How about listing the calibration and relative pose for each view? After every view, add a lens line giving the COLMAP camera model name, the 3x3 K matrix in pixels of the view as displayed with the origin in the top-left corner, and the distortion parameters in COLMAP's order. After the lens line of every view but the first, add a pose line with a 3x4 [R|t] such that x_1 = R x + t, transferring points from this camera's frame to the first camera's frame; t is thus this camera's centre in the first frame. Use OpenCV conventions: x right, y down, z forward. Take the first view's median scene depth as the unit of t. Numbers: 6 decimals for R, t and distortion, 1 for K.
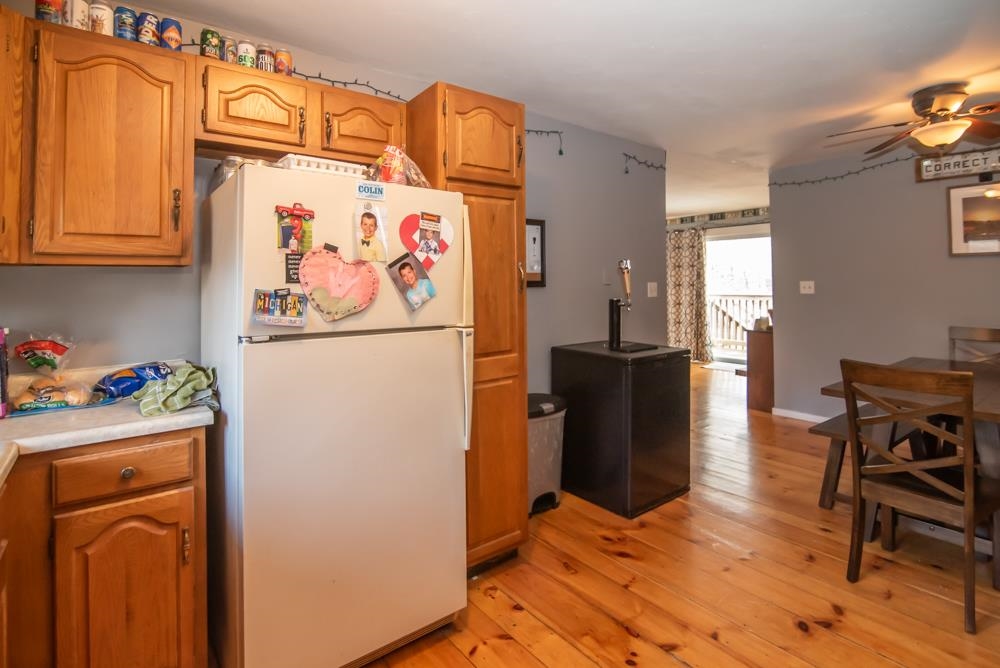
lens RADIAL K [[484.2, 0, 497.9], [0, 484.2, 285.4], [0, 0, 1]] dist [-0.019306, -0.000127]
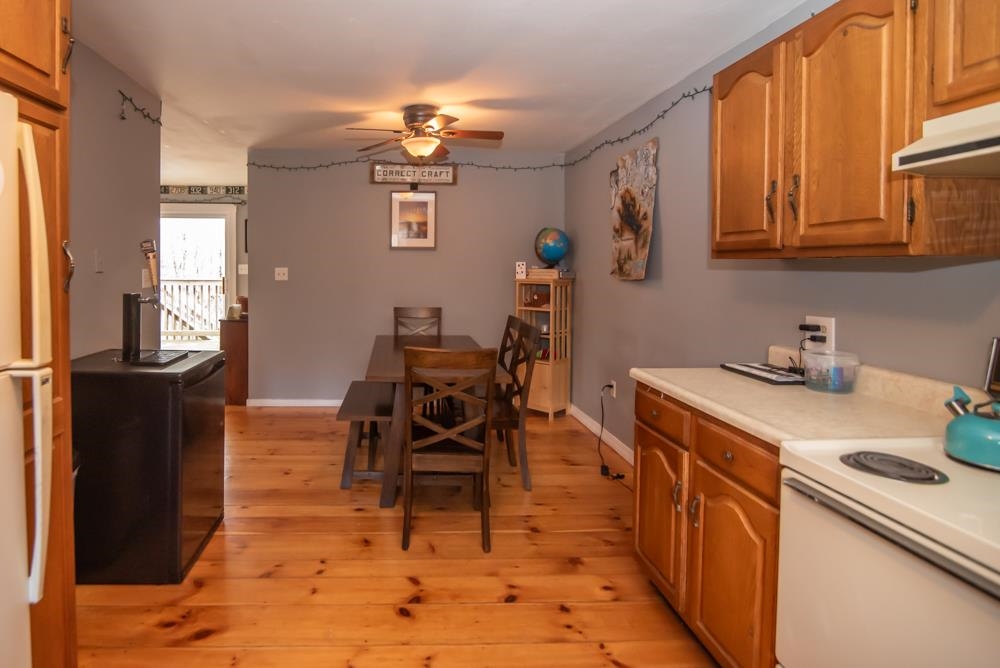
lens RADIAL K [[537.7, 0, 401.1], [0, 537.7, 288.4], [0, 0, 1]] dist [-0.027867, -0.000342]
pose [[0.593132, -0.022464, 0.804792, -0.173908], [-0.010123, 0.999324, 0.035354, -0.012274], [-0.805041, -0.029116, 0.592504, 0.226640]]
